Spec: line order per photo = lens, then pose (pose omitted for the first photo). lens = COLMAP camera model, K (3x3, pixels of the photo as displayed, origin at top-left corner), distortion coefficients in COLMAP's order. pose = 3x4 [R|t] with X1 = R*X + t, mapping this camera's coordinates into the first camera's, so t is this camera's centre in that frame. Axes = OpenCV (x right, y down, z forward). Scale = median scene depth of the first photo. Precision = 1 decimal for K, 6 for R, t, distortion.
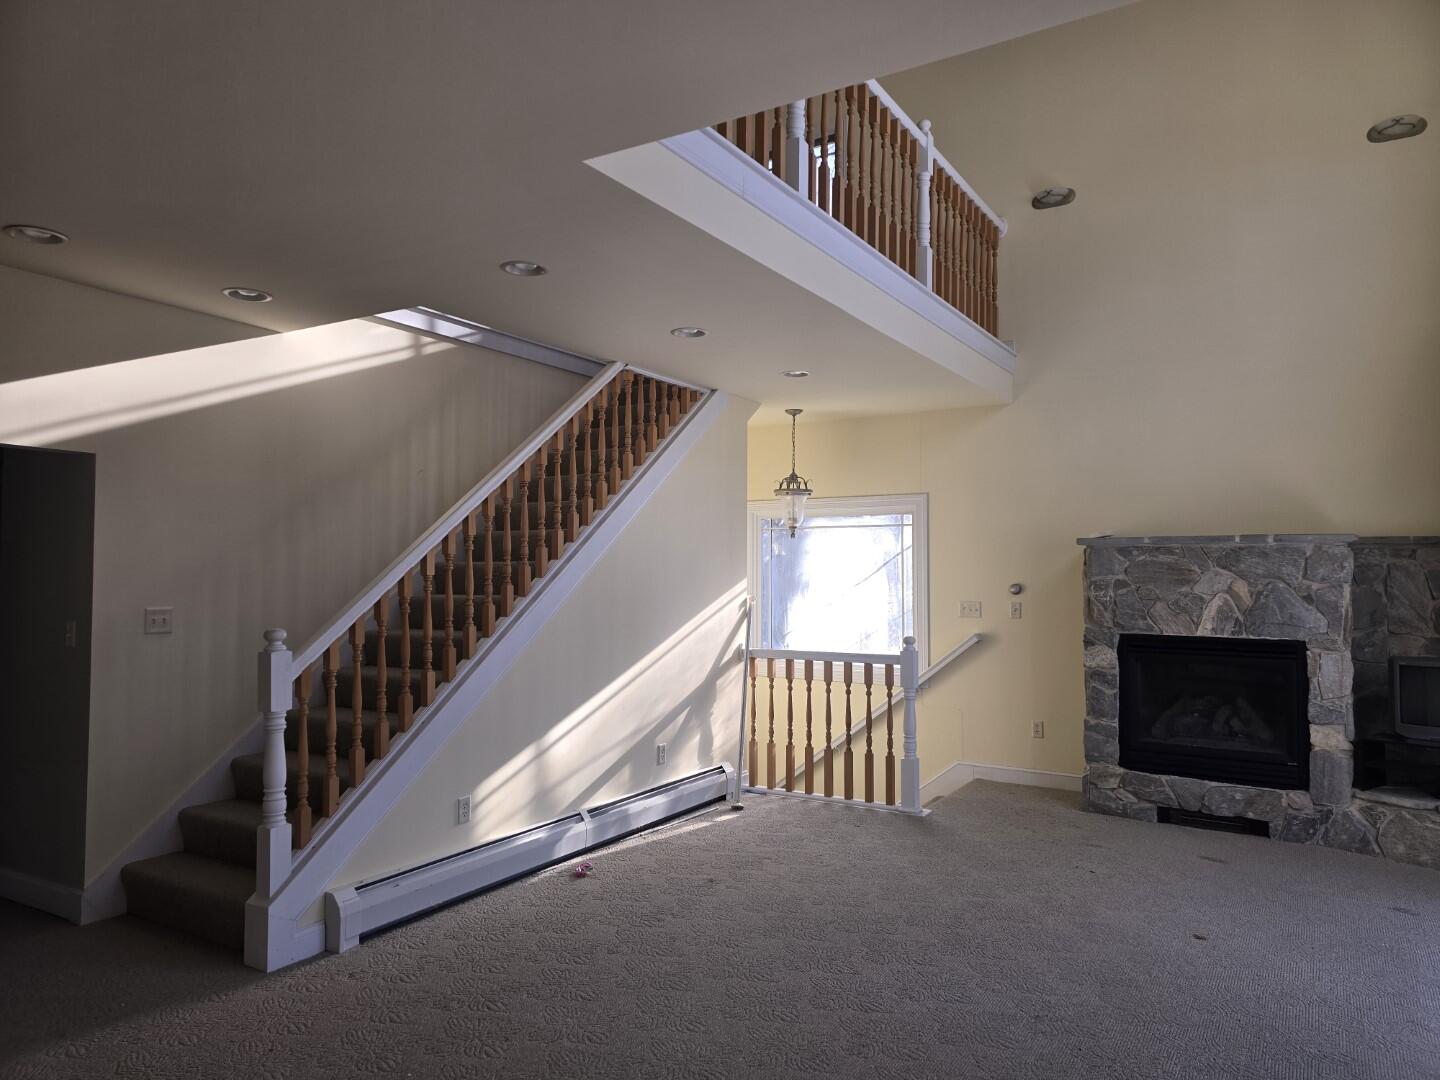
lens RADIAL K [[964.5, 0, 720.0], [0, 964.5, 540.0], [0, 0, 1]] dist [0.093963, -0.089781]
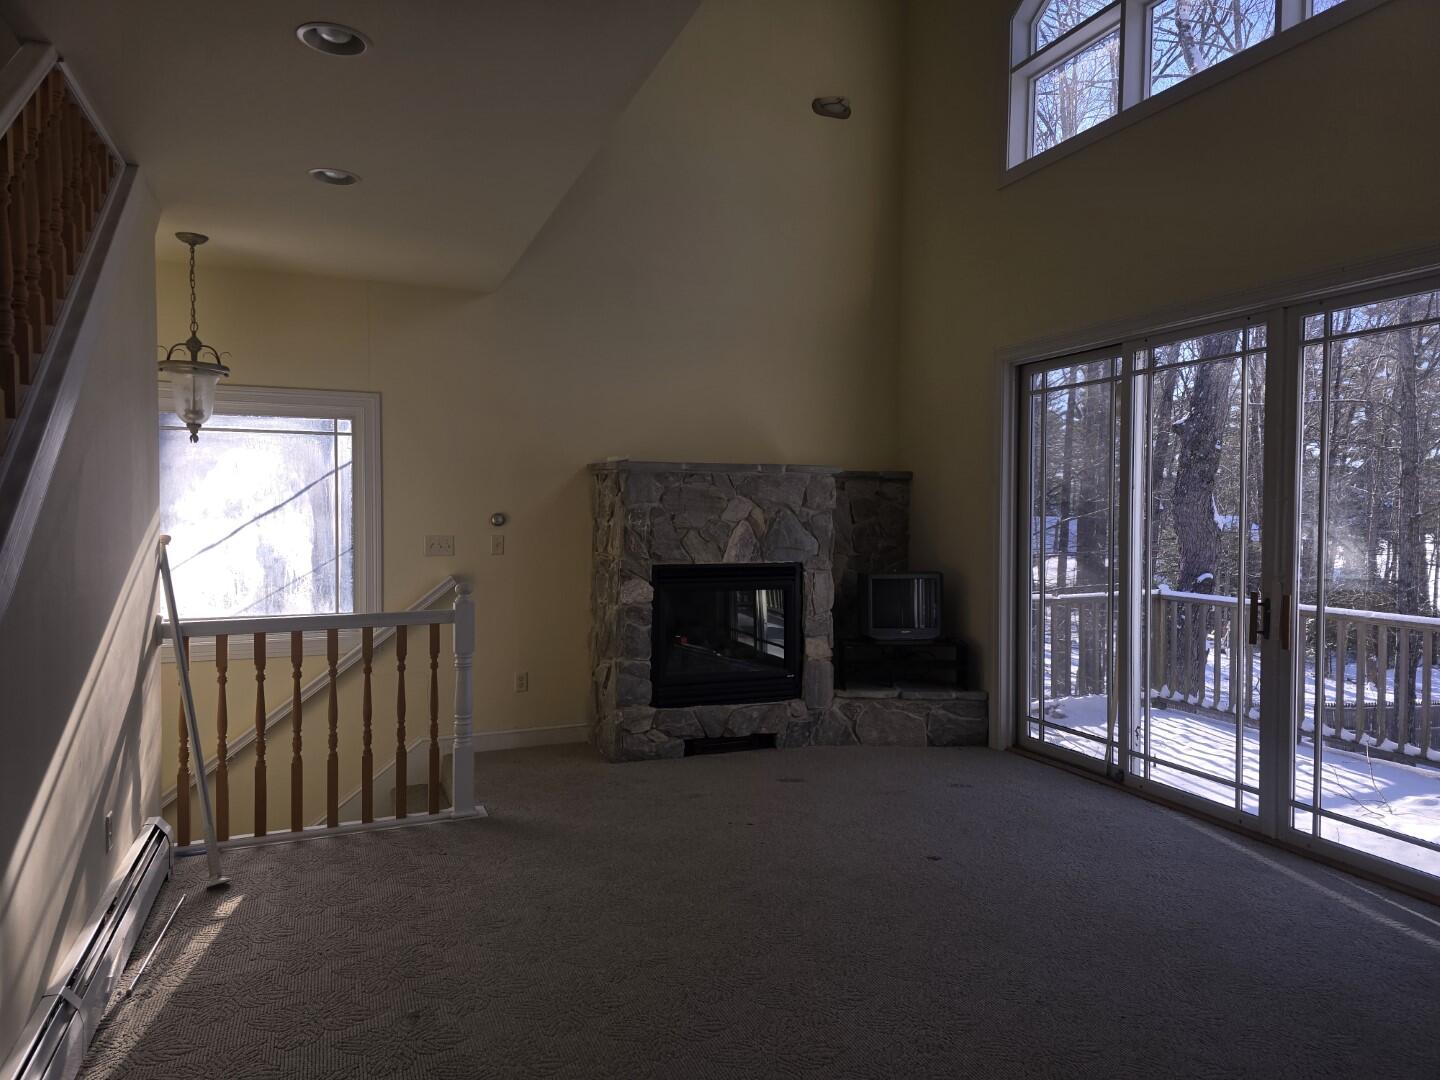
lens RADIAL K [[964.5, 0, 720.0], [0, 964.5, 540.0], [0, 0, 1]] dist [0.093963, -0.089781]
pose [[0.578298, -0.024241, 0.815465, -0.312871], [-0.029698, 0.998270, 0.050736, 0.023880], [-0.815285, -0.053559, 0.576578, 0.432778]]
